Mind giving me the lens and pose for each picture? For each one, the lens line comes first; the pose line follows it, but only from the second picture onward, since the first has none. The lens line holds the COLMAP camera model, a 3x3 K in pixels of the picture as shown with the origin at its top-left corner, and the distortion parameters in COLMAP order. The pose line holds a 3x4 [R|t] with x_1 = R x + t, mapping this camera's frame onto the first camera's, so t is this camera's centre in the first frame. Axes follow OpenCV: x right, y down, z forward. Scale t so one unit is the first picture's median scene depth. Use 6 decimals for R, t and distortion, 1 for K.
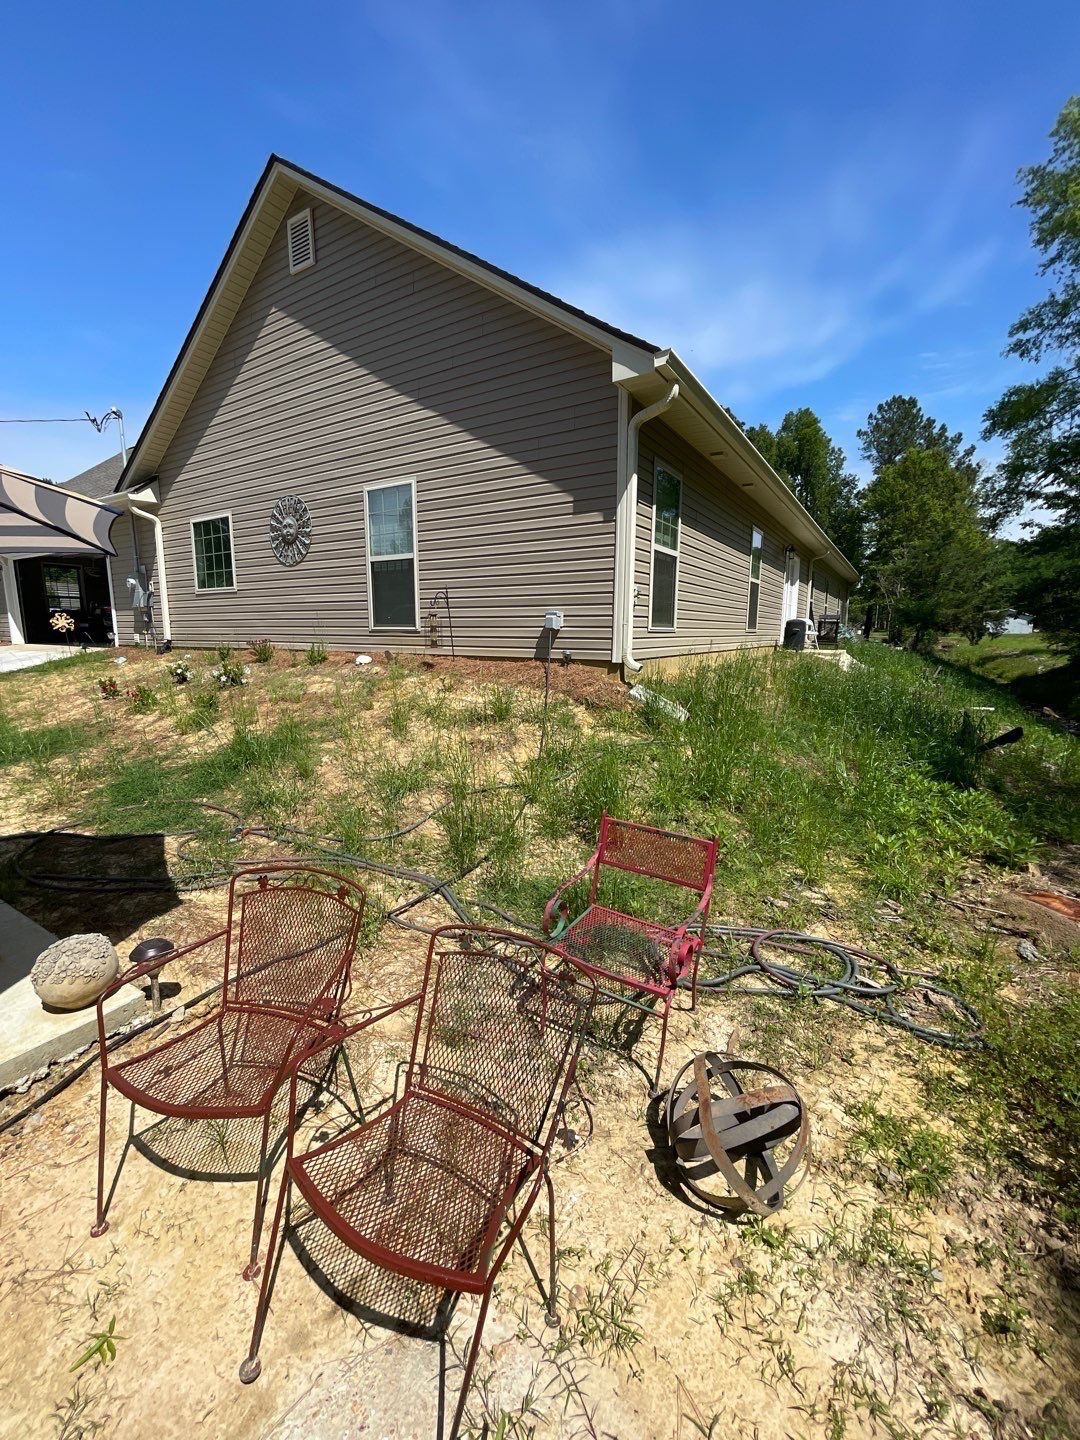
lens RADIAL K [[580.9, 0, 539.2], [0, 580.9, 724.6], [0, 0, 1]] dist [-0.010684, 0.004832]
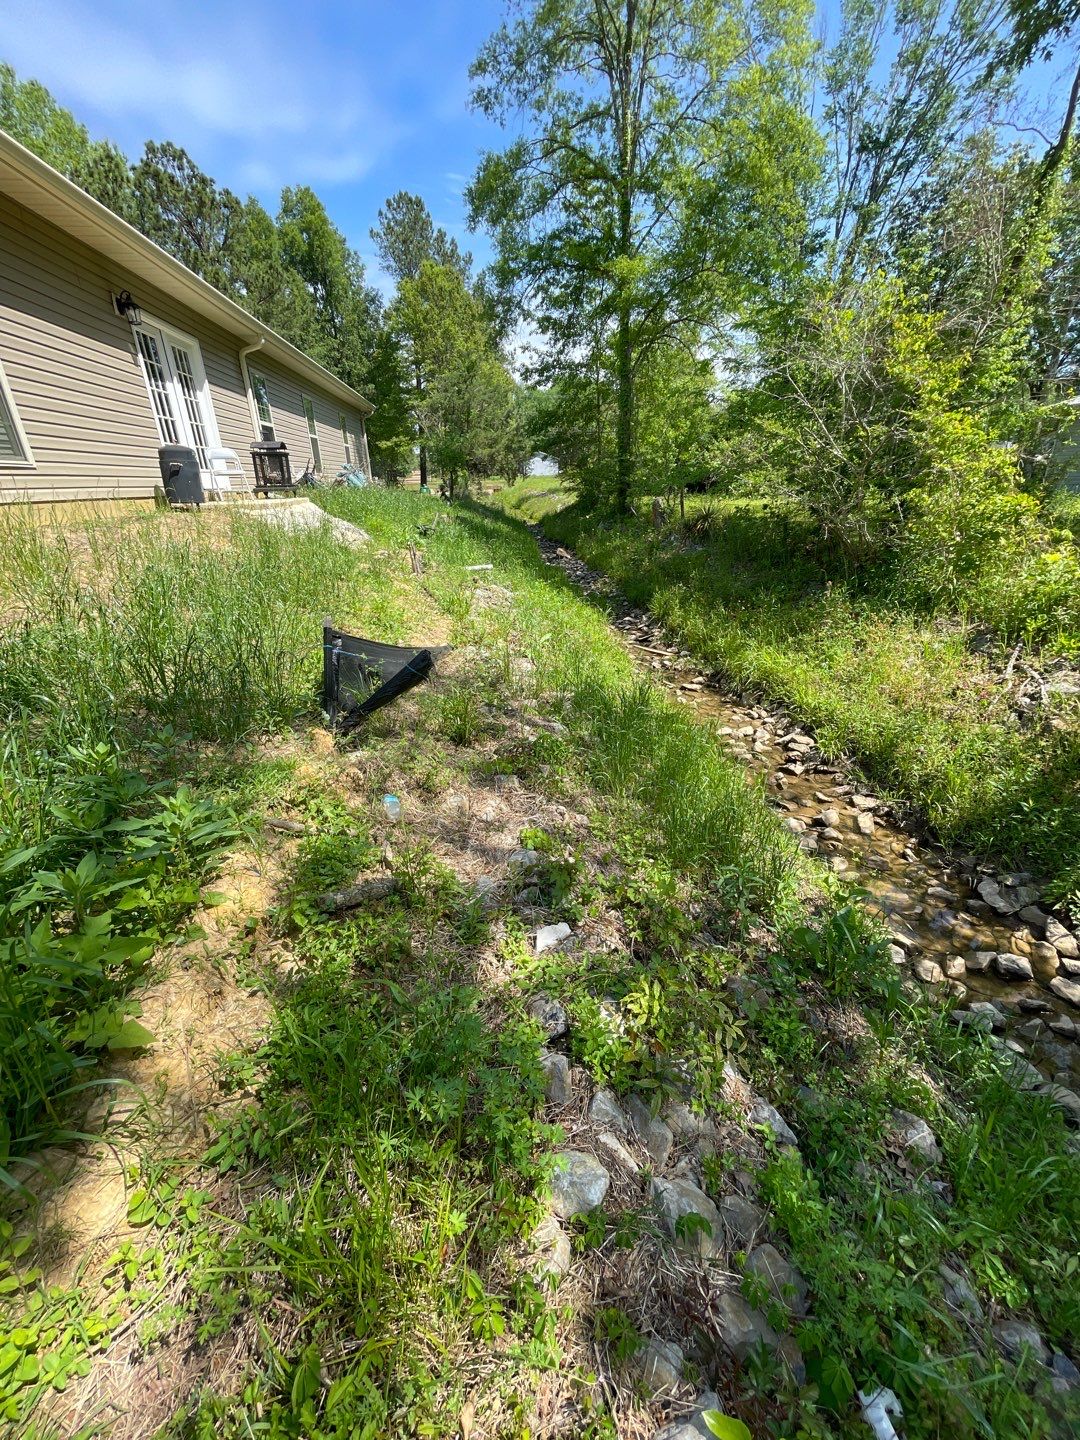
lens RADIAL K [[580.9, 0, 539.2], [0, 580.9, 724.6], [0, 0, 1]] dist [-0.010684, 0.004832]
pose [[0.787900, -0.270071, 0.553421, 0.104359], [0.135268, 0.952652, 0.272318, -0.007987], [-0.600763, -0.139700, 0.787127, 0.093604]]
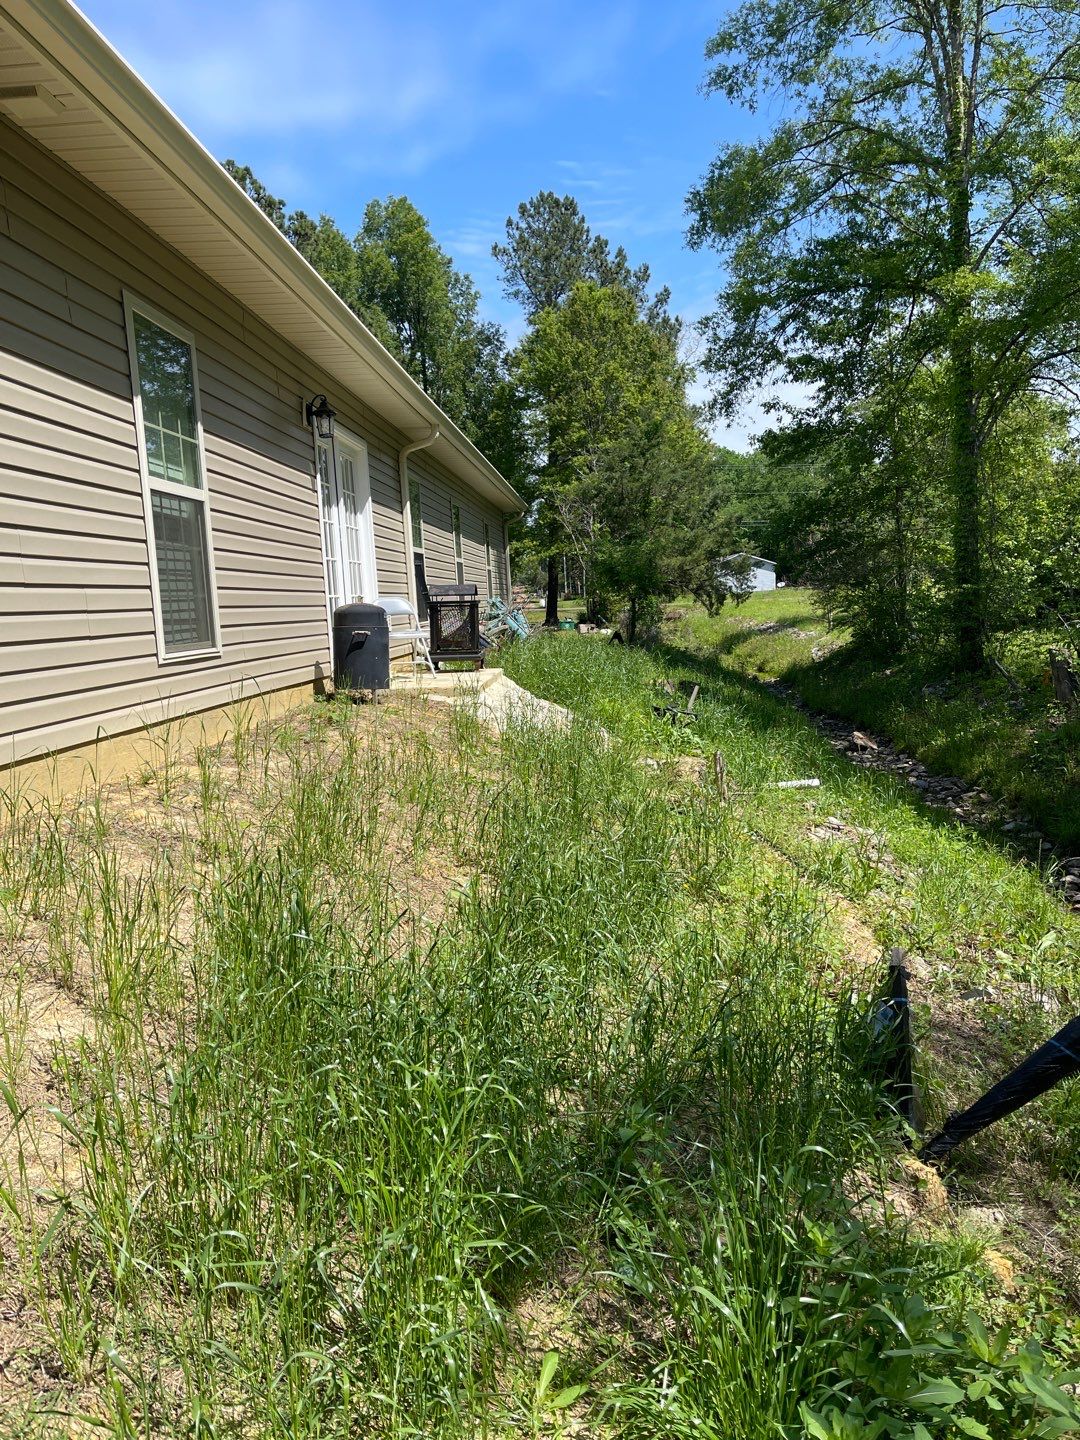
lens RADIAL K [[1080.3, 0, 541.6], [0, 1080.3, 763.8], [0, 0, 1]] dist [0.008020, -0.037180]
pose [[0.877754, -0.121620, 0.463418, 0.067419], [0.131947, 0.991204, 0.010214, -0.022972], [-0.460584, 0.052182, 0.886081, 0.110679]]
